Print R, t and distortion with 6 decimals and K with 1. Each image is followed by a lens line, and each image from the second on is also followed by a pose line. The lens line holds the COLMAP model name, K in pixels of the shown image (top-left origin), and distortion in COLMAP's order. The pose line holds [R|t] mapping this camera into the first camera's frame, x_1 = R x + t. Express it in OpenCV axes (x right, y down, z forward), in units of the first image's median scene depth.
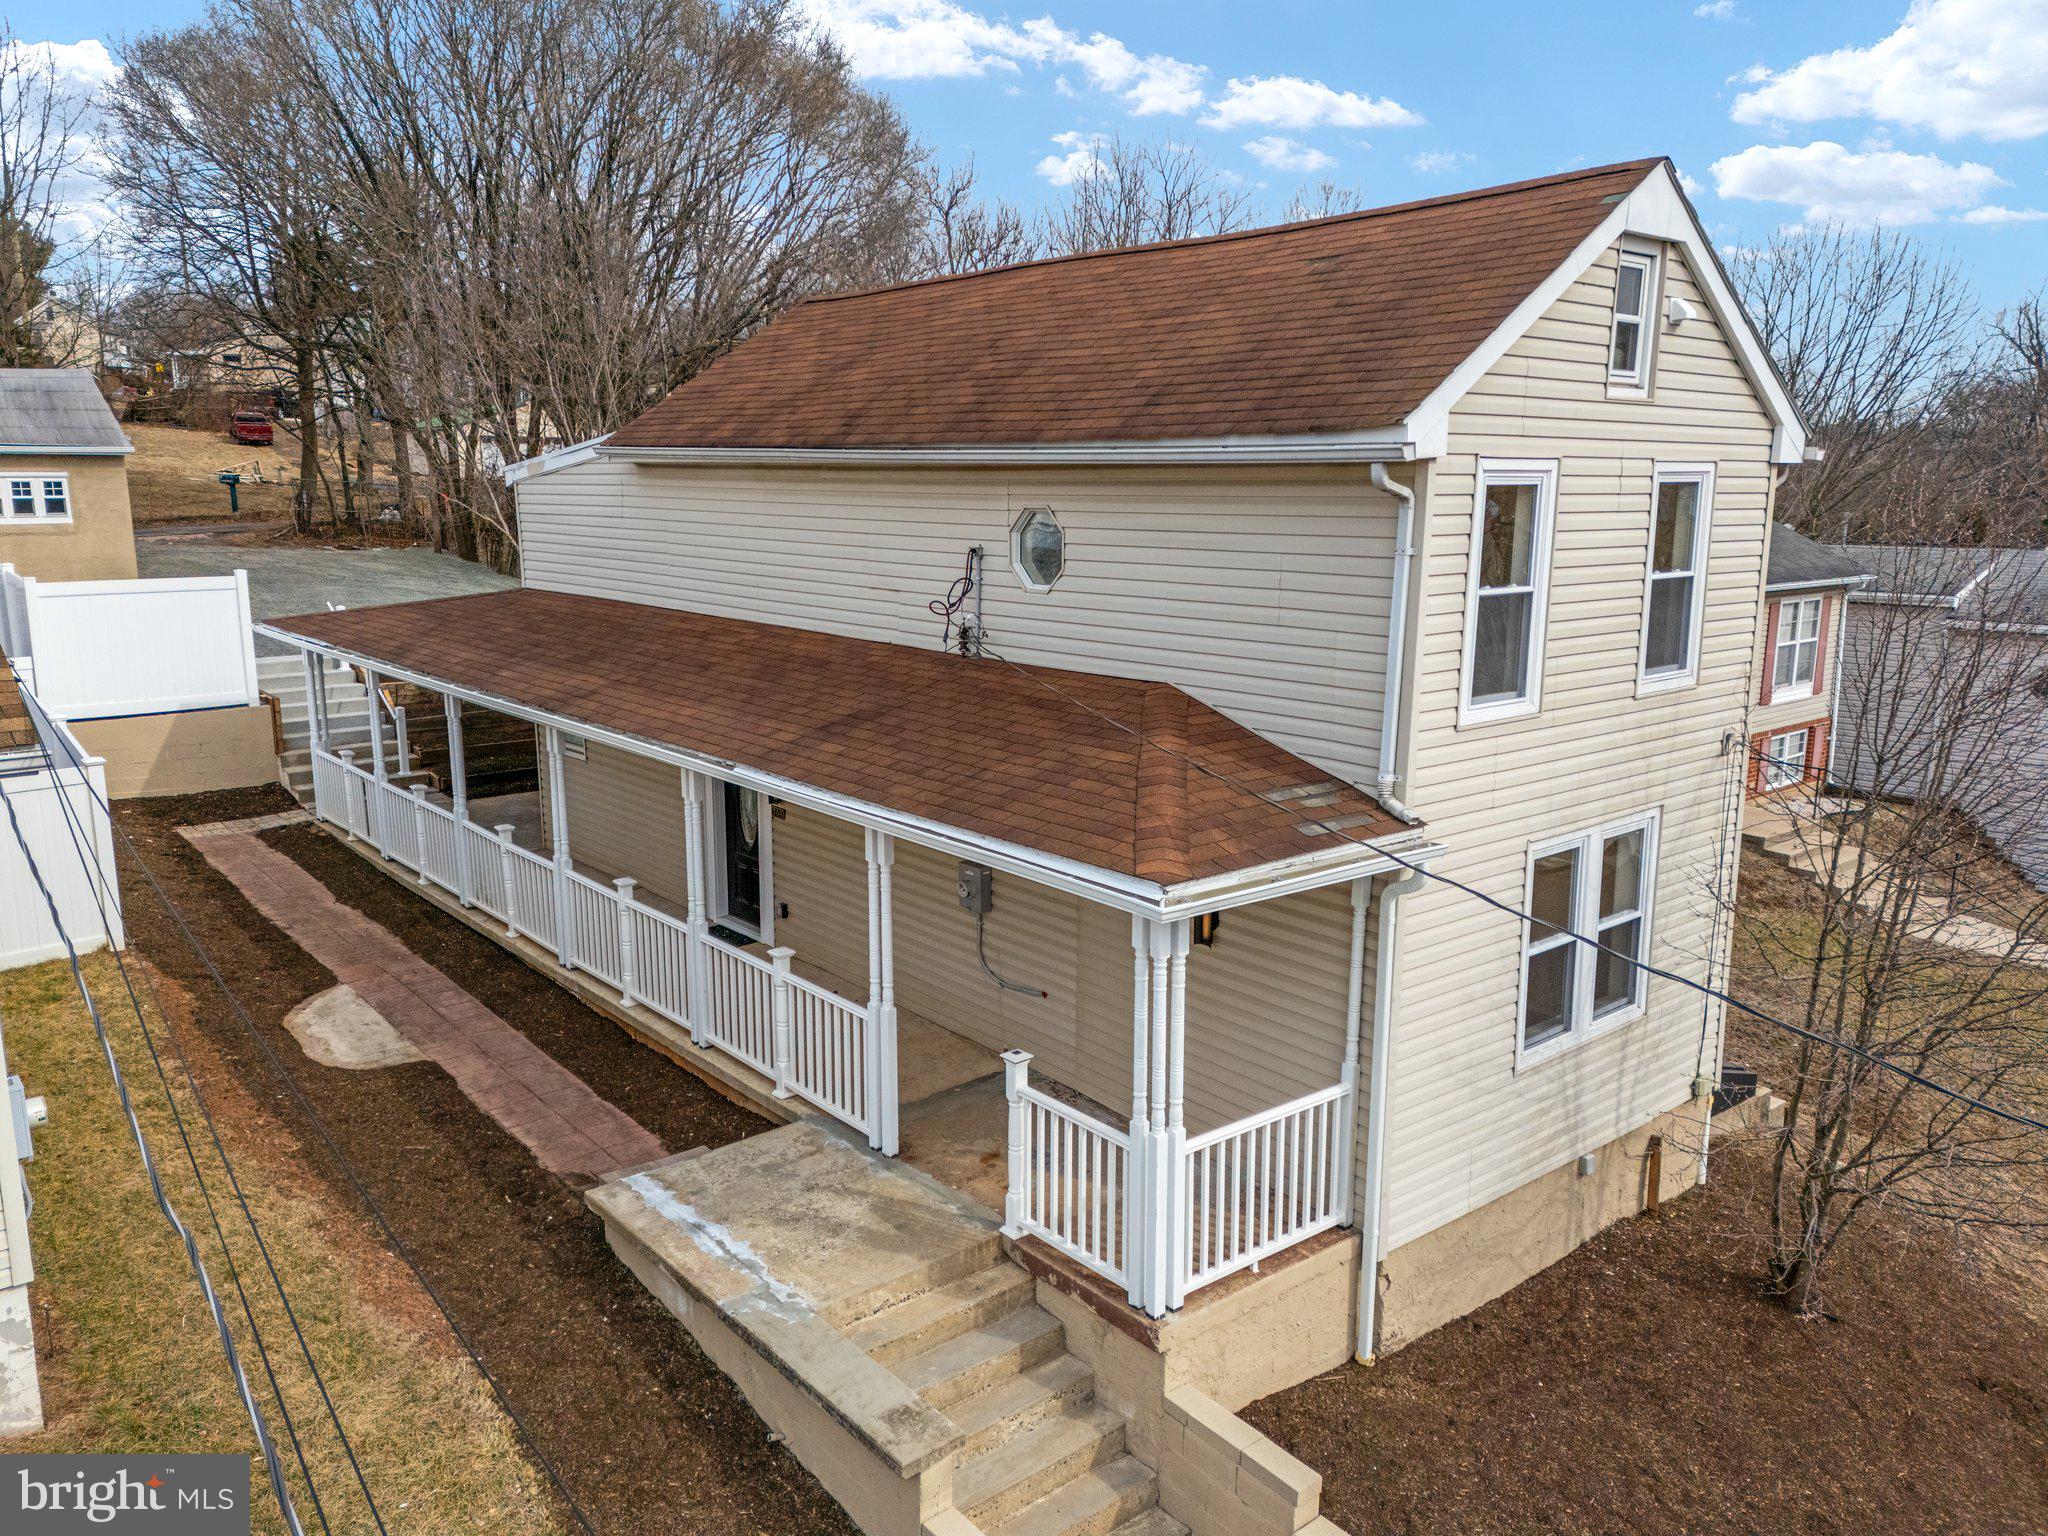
lens RADIAL K [[1479.4, 0, 1028.2], [0, 1479.4, 767.8], [0, 0, 1]] dist [0.103462, -0.110673]
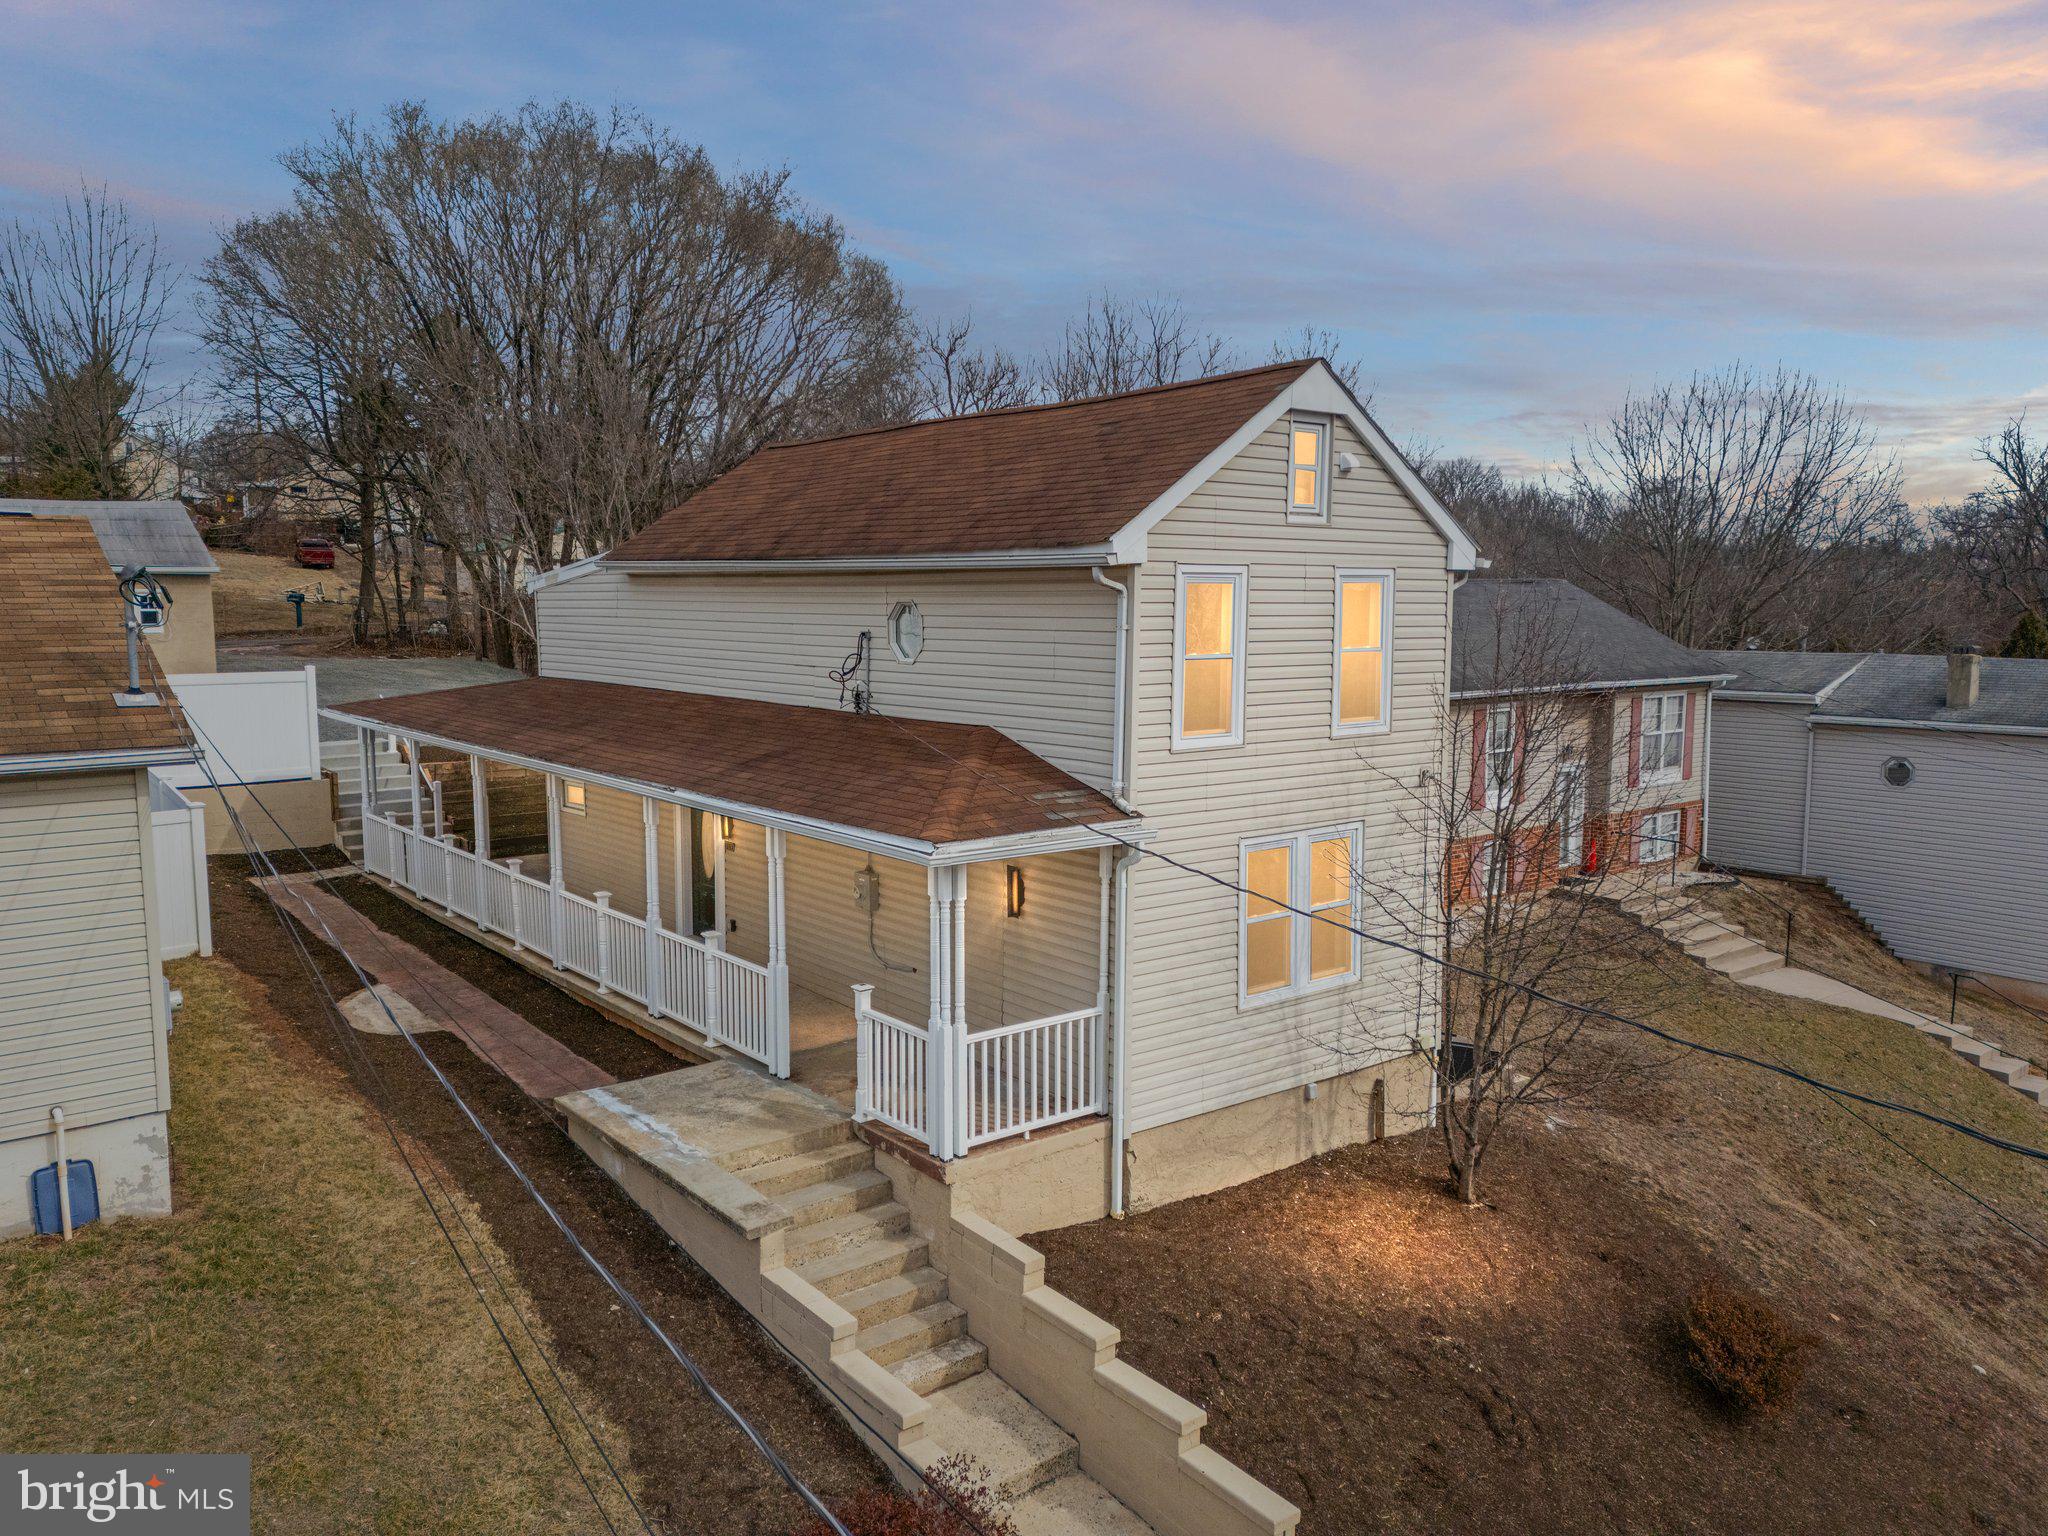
lens RADIAL K [[1479.4, 0, 1028.2], [0, 1479.4, 767.8], [0, 0, 1]] dist [0.103462, -0.110673]
pose [[0.999693, 0.000150, -0.024792, 0.144184], [-0.002105, 0.996884, -0.078847, 0.077961], [0.024703, 0.078875, 0.996578, -0.315080]]
